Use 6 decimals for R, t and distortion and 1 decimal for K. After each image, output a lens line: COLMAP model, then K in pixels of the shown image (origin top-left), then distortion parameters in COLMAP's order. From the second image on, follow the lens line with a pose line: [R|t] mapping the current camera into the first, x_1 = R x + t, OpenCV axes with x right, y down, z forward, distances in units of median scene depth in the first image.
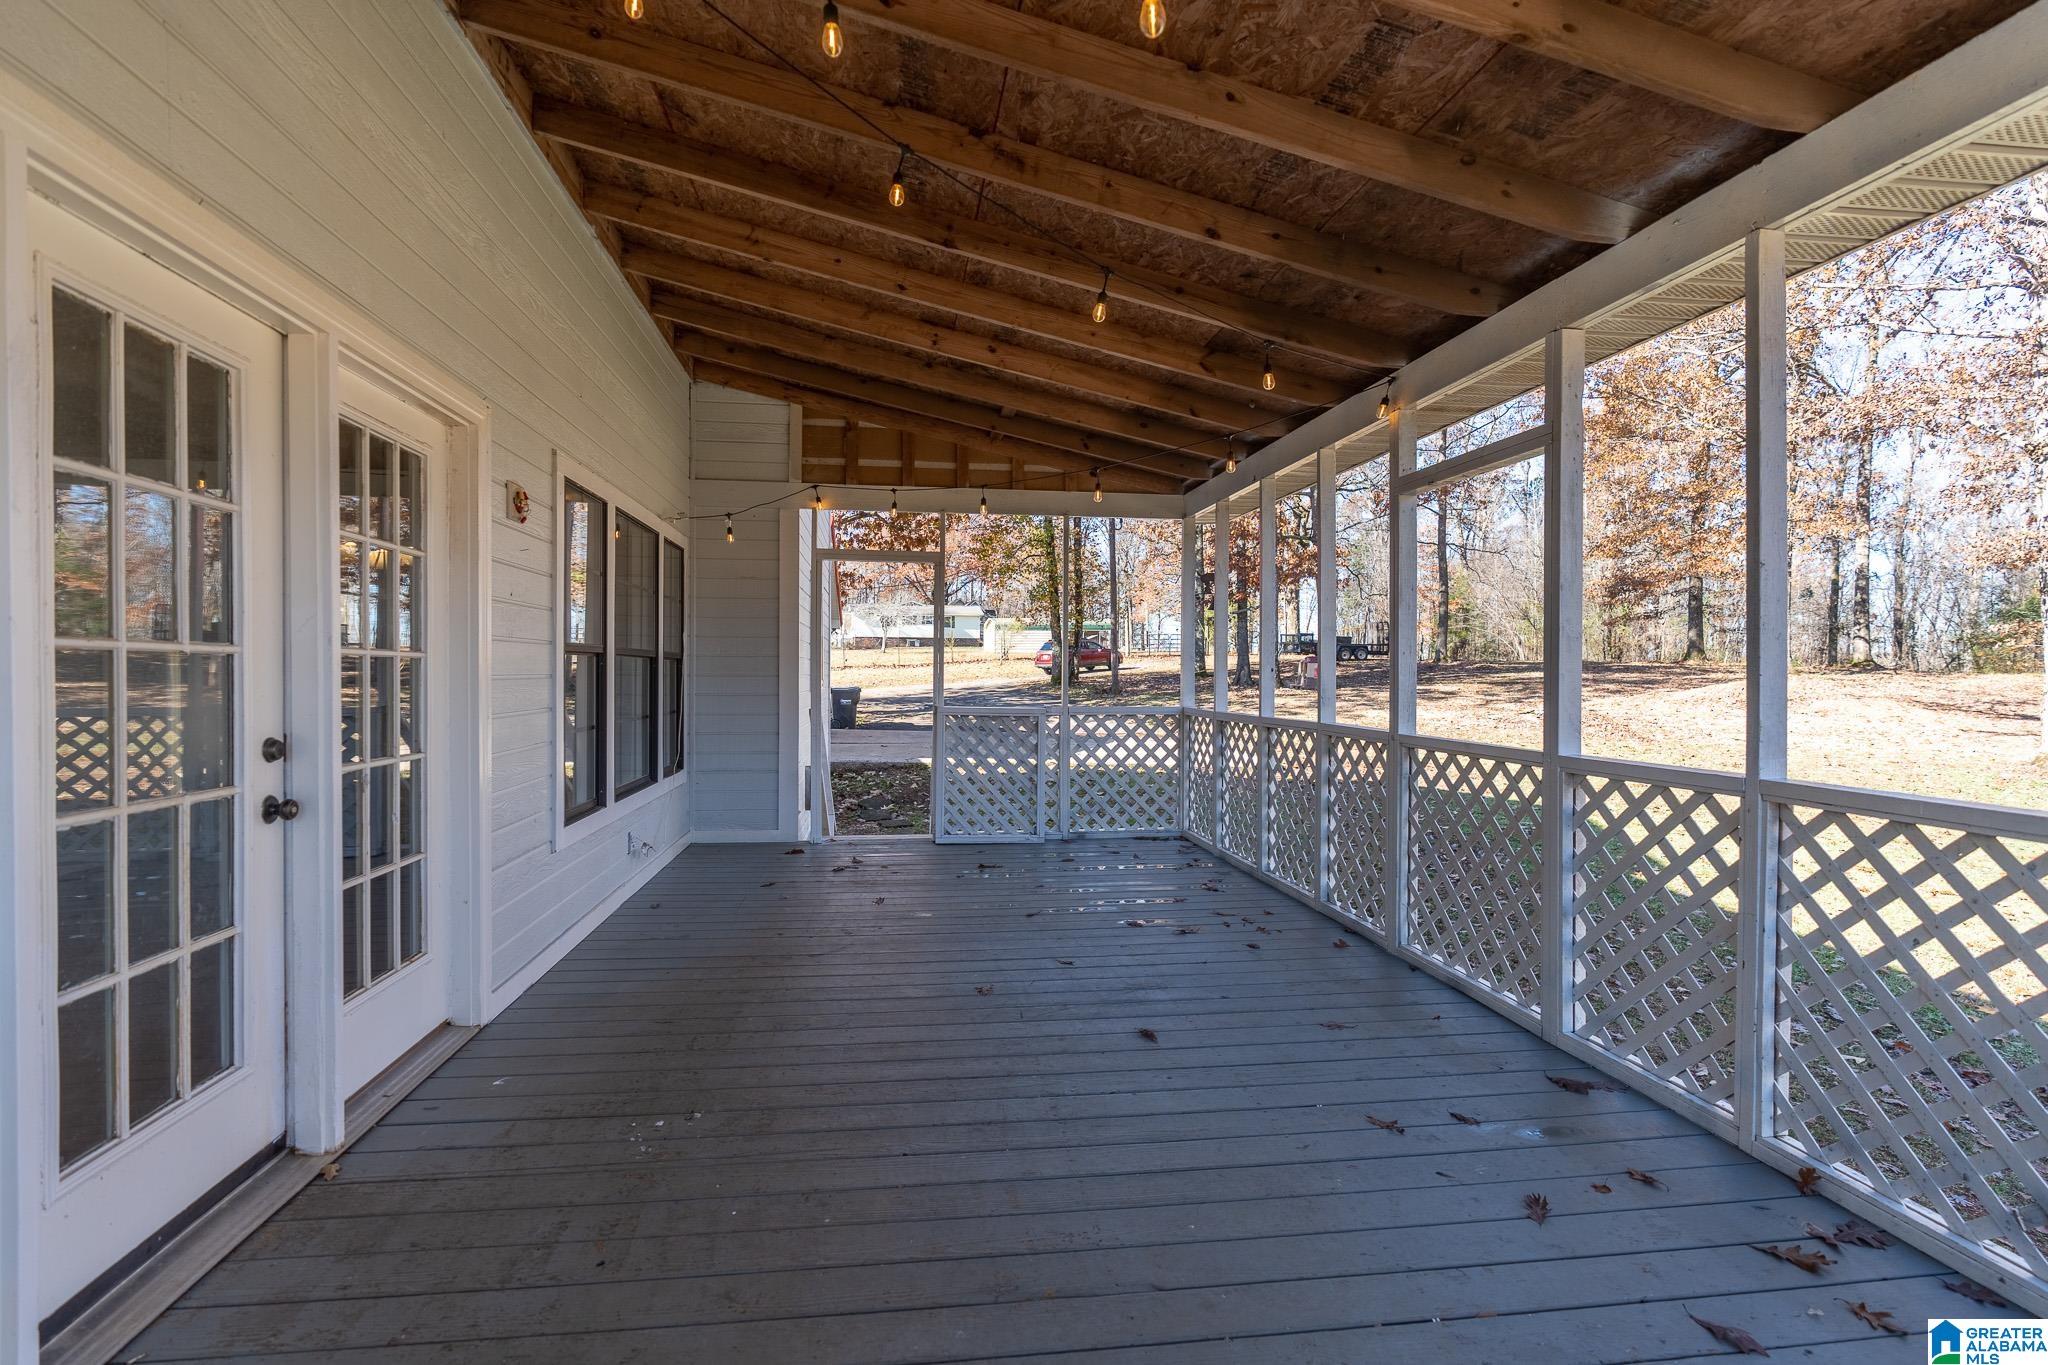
lens RADIAL K [[921.7, 0, 1017.1], [0, 921.7, 684.5], [0, 0, 1]] dist [-0.009646, 0.005866]
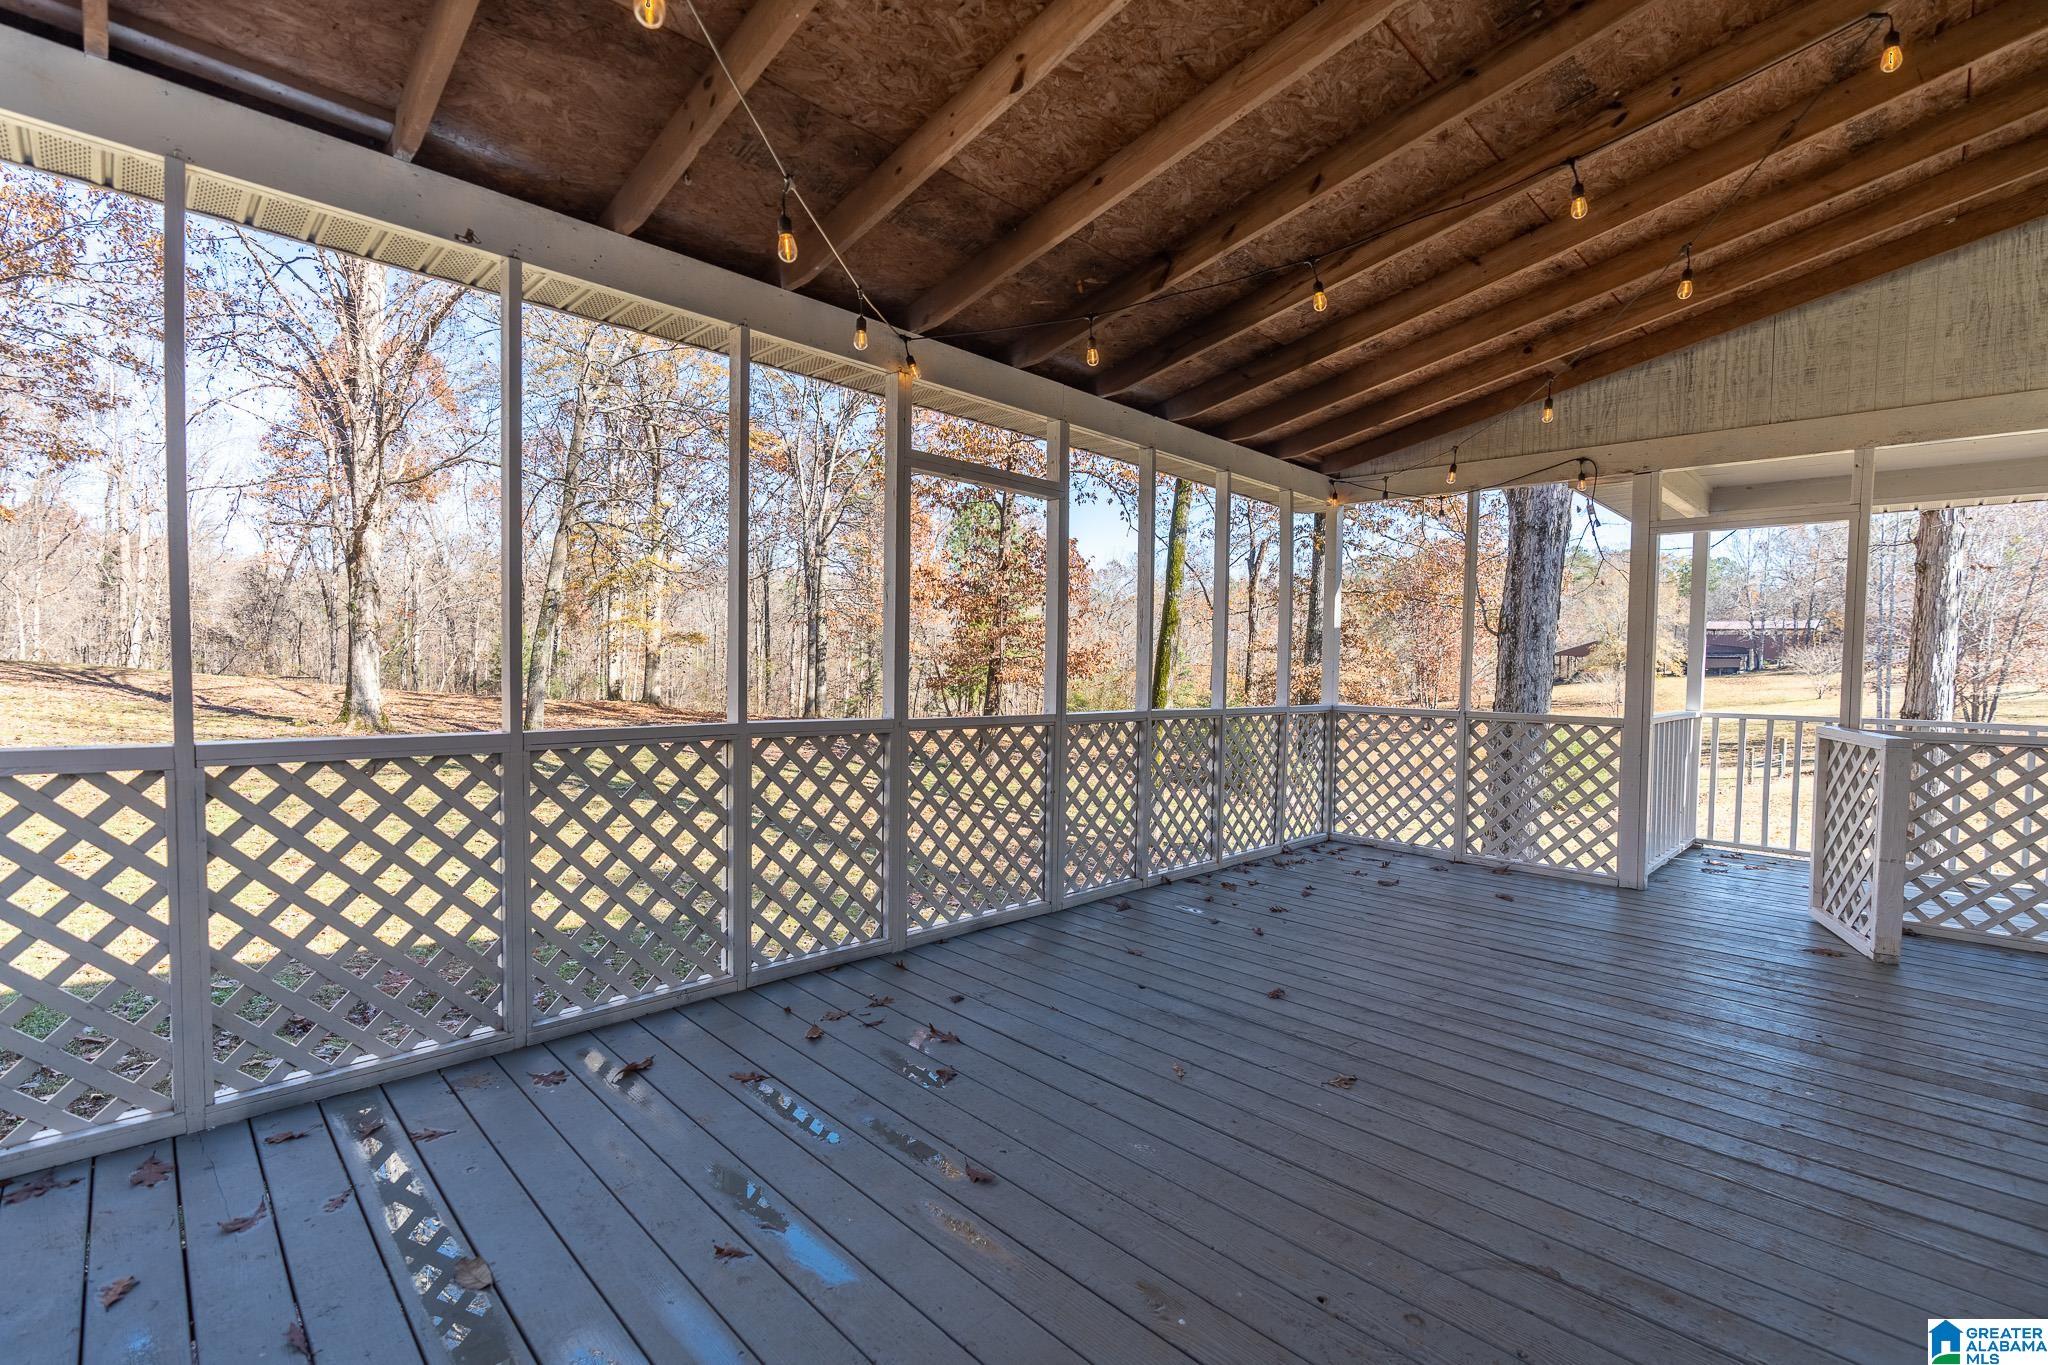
lens RADIAL K [[921.7, 0, 1017.1], [0, 921.7, 684.5], [0, 0, 1]] dist [-0.009646, 0.005866]
pose [[-0.596230, -0.044947, 0.801554, -0.520794], [-0.012129, 0.998822, 0.046987, -0.035820], [-0.802722, 0.018293, -0.596073, 1.838117]]
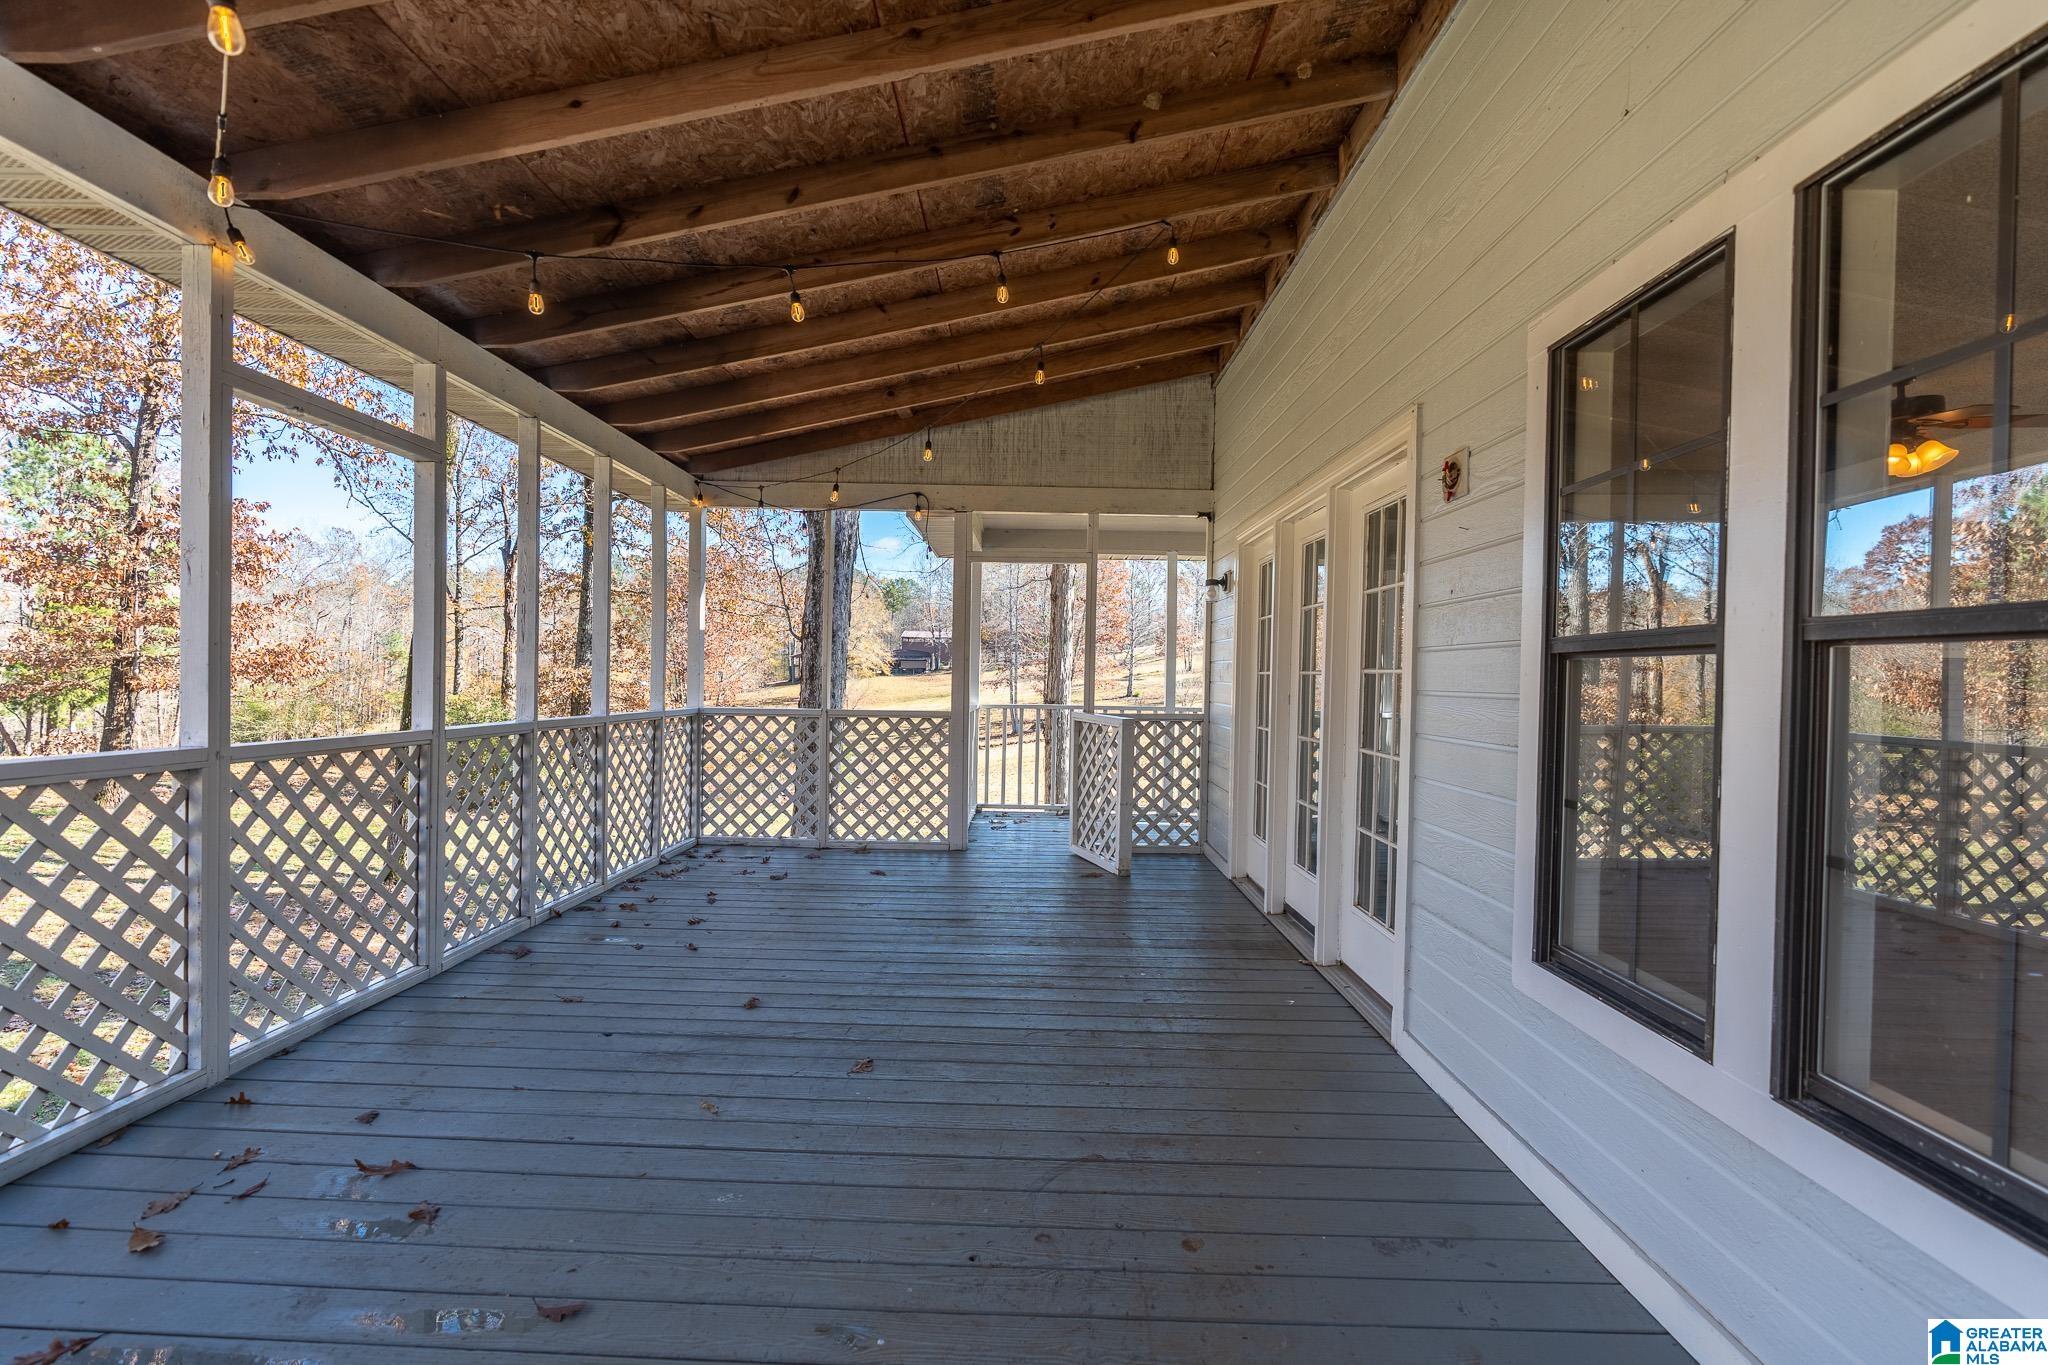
lens RADIAL K [[920.9, 0, 1018.8], [0, 920.9, 681.9], [0, 0, 1]] dist [-0.013220, 0.005864]
pose [[-0.986876, -0.031174, 0.158439, -0.315674], [-0.027197, 0.999260, 0.027212, -0.033737], [-0.159170, 0.022546, -0.986994, 1.943298]]
